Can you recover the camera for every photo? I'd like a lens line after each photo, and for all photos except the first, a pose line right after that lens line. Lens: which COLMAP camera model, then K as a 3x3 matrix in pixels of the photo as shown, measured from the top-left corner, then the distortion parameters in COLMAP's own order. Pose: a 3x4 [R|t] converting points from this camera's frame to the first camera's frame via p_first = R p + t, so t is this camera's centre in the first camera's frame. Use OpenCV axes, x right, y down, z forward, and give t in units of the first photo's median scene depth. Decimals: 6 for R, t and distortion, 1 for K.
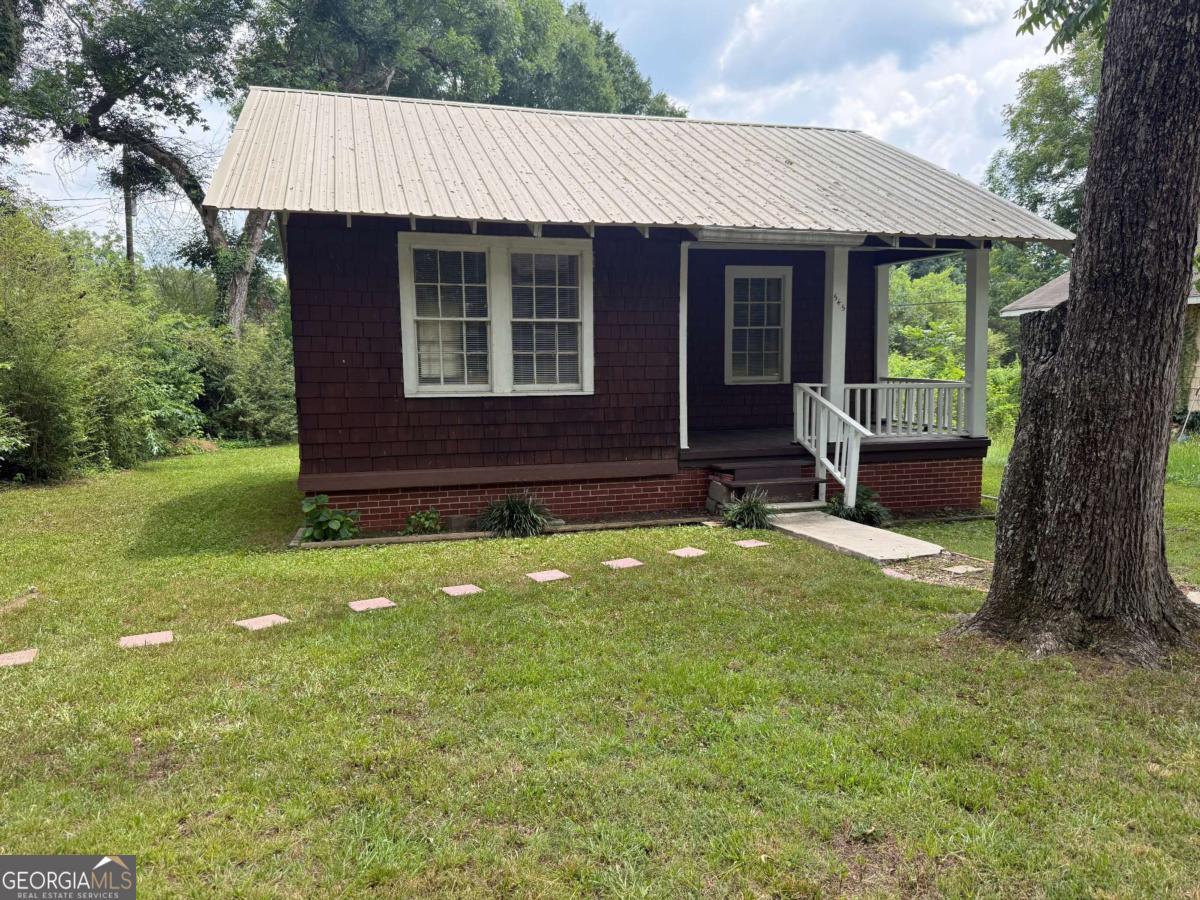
lens RADIAL K [[834.4, 0, 600.0], [0, 834.4, 450.0], [0, 0, 1]] dist [0.091264, -0.000492]
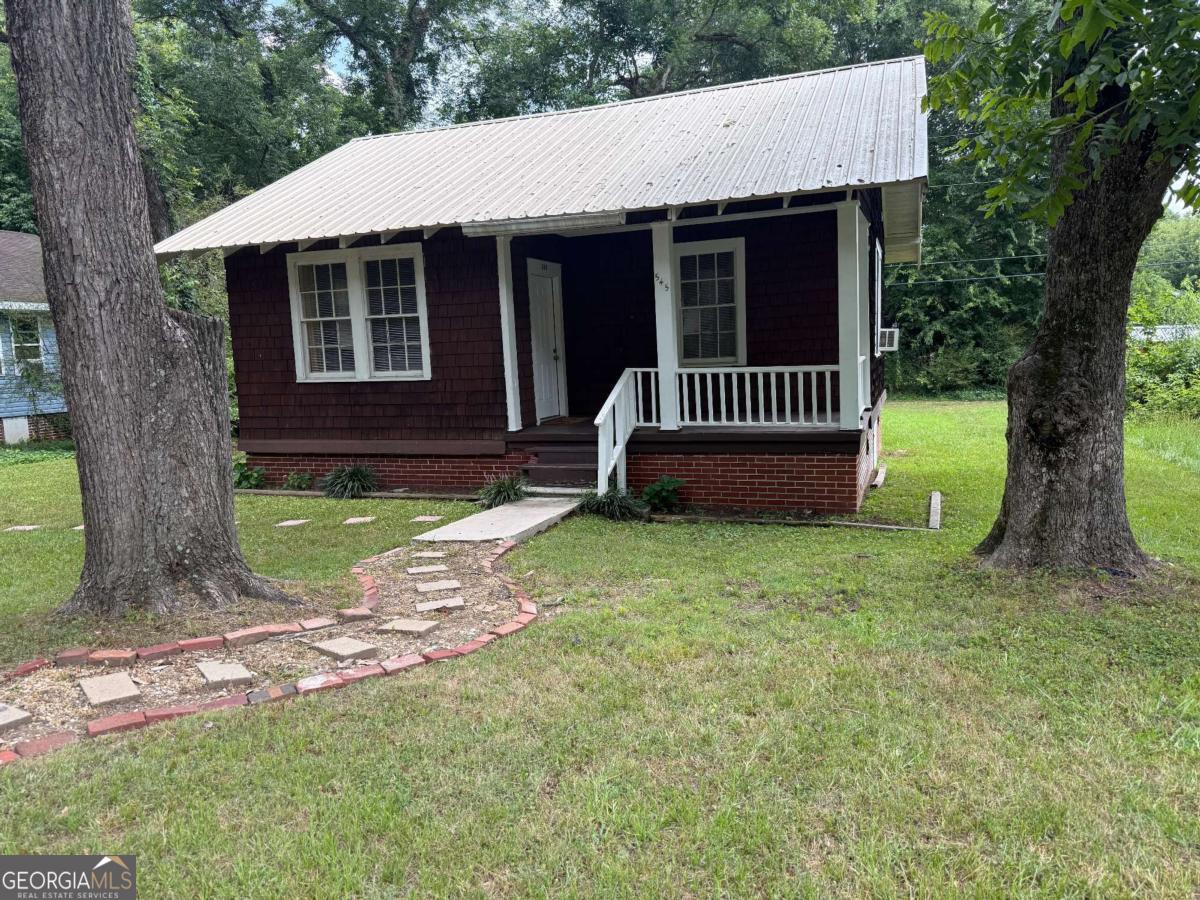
lens RADIAL K [[834.4, 0, 600.0], [0, 834.4, 450.0], [0, 0, 1]] dist [0.091264, -0.000492]
pose [[0.814270, 0.048314, -0.578473, 0.851905], [-0.030577, 0.998717, 0.040372, -0.024994], [0.579681, -0.015186, 0.814702, 0.210099]]
